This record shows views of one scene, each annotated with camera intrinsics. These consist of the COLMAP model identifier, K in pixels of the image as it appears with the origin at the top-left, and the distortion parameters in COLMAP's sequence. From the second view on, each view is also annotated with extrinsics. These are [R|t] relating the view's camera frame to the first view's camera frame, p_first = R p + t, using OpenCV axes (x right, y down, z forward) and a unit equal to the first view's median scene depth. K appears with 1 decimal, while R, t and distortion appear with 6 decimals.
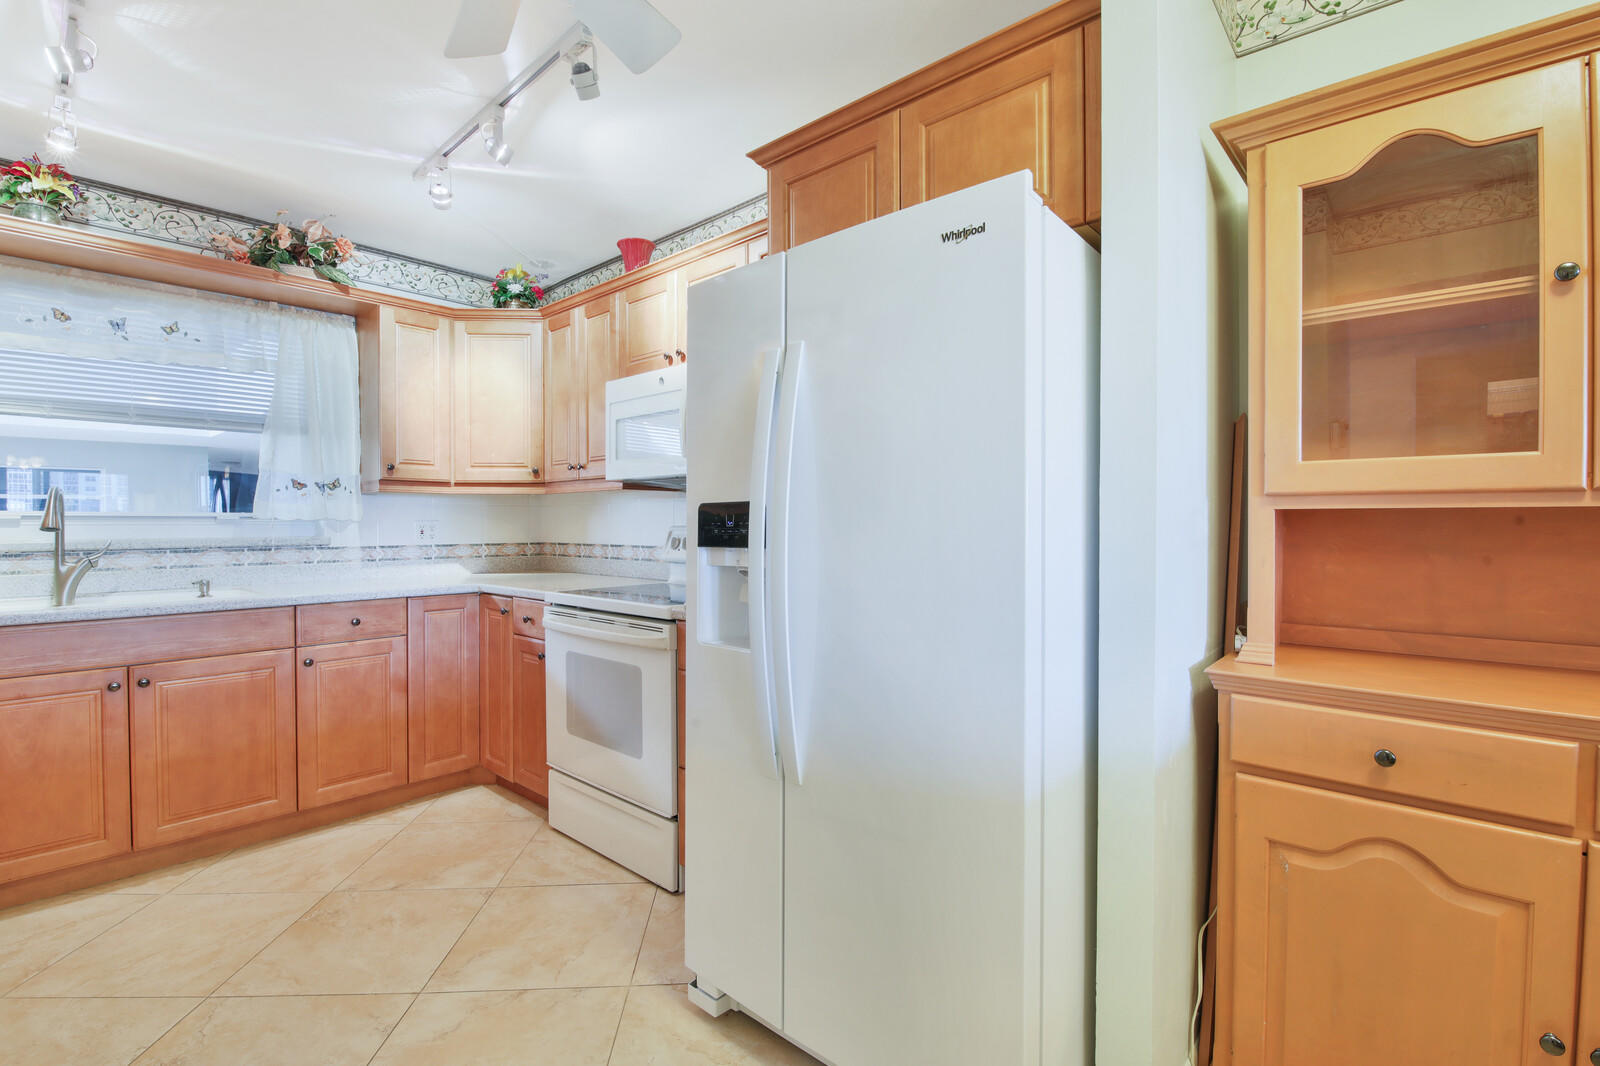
lens RADIAL K [[710.1, 0, 802.4], [0, 710.1, 529.8], [0, 0, 1]] dist [-0.002261, -0.007650]
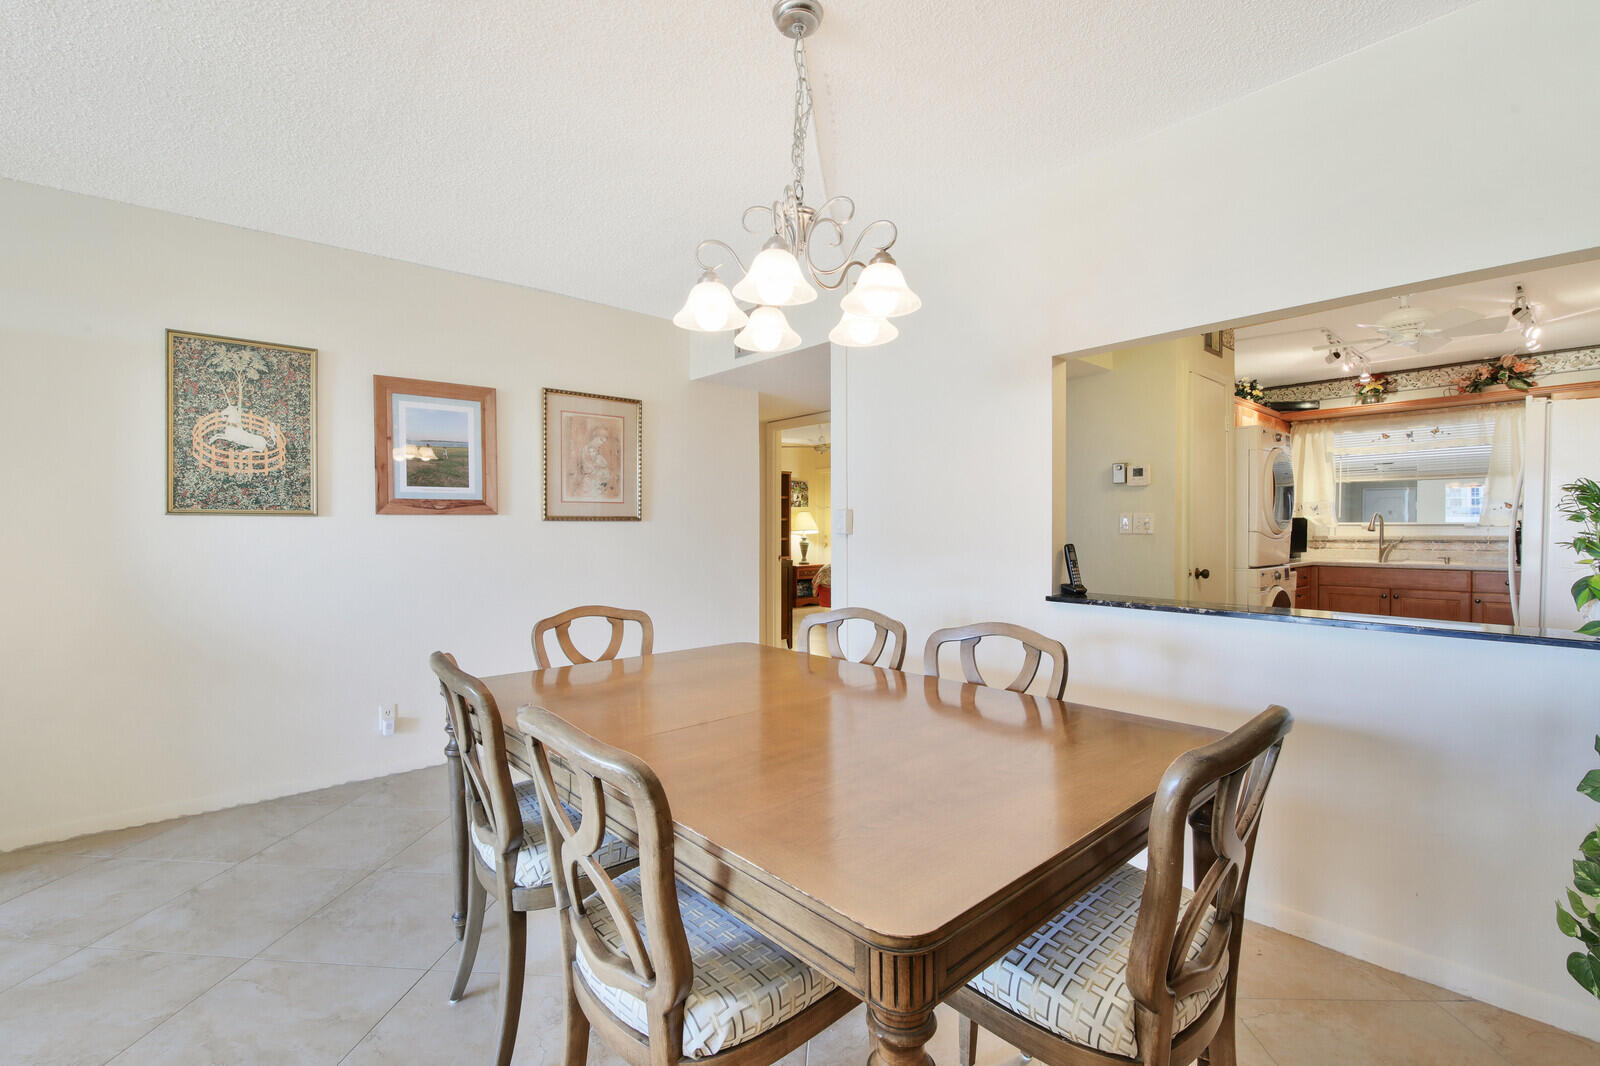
lens RADIAL K [[705.1, 0, 824.1], [0, 705.1, 536.8], [0, 0, 1]] dist [-0.004110, -0.001341]
pose [[-0.087199, 0.015120, -0.996076, 1.351718], [-0.005847, 0.999860, 0.015690, -0.005590], [0.996174, 0.007192, -0.087098, -0.601507]]
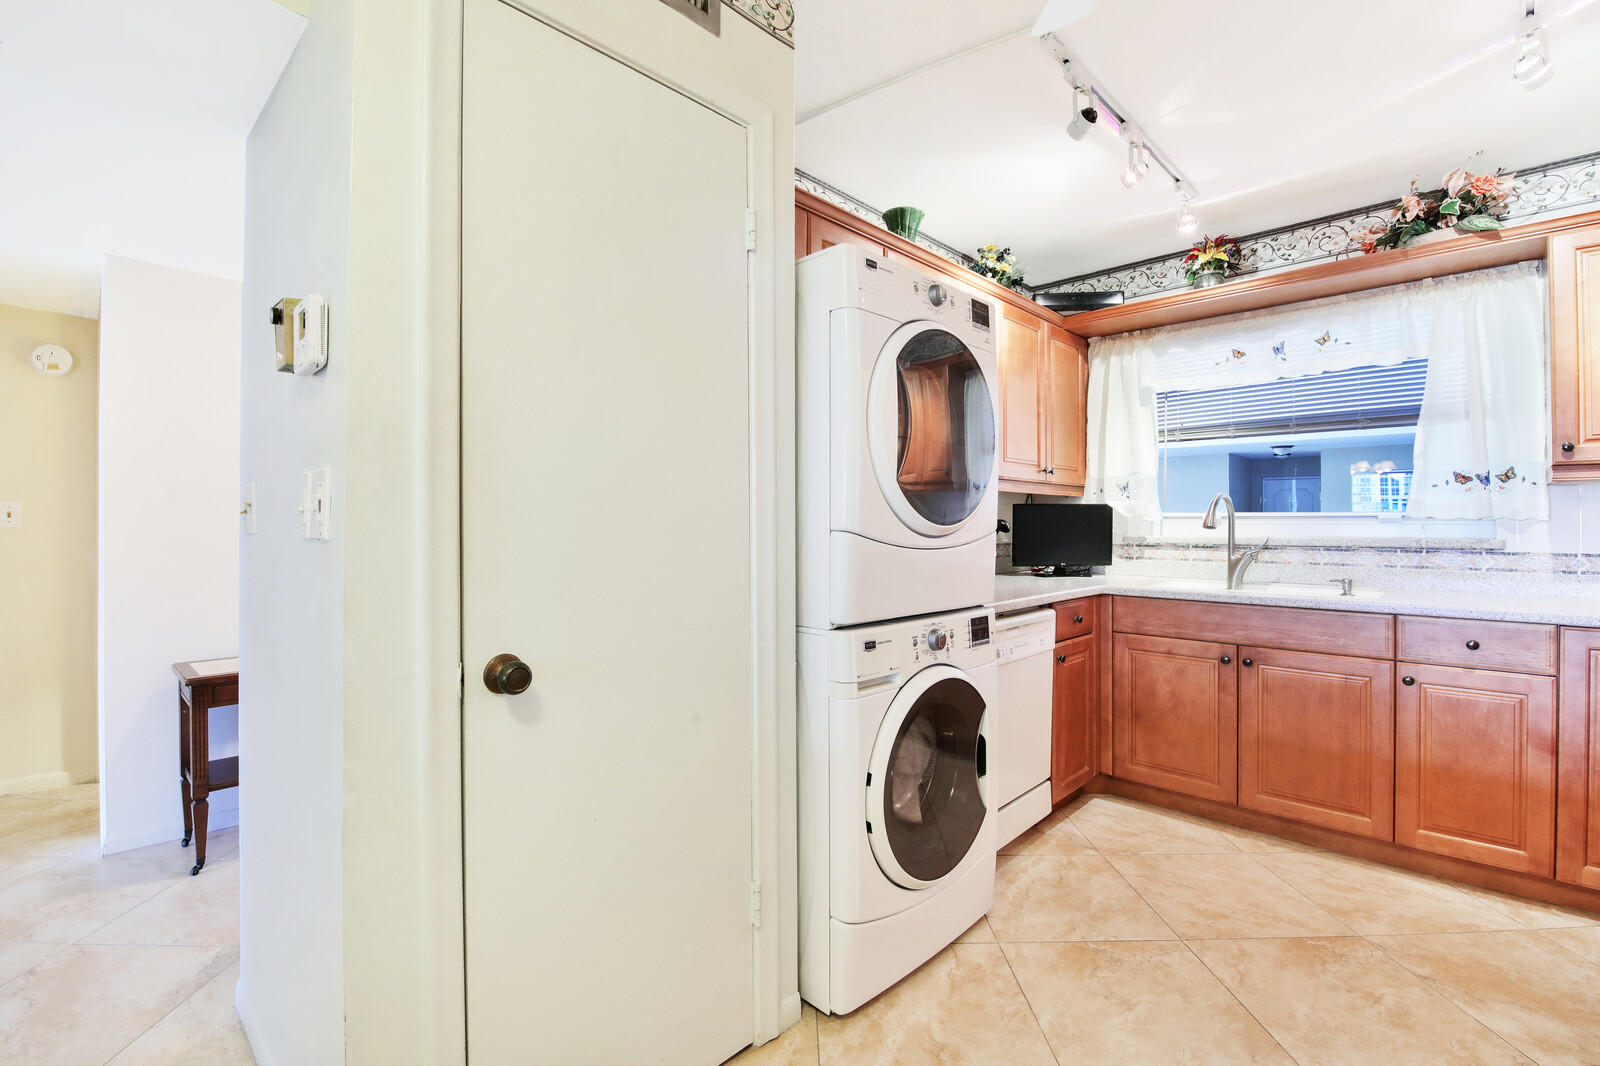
lens RADIAL K [[715.3, 0, 801.5], [0, 715.3, 517.4], [0, 0, 1]] dist [0.000295, -0.006890]
pose [[-0.025052, -0.002808, -0.999682, 0.213644], [-0.008764, 0.999958, -0.002589, -0.007954], [0.999648, 0.008696, -0.025076, 0.262803]]
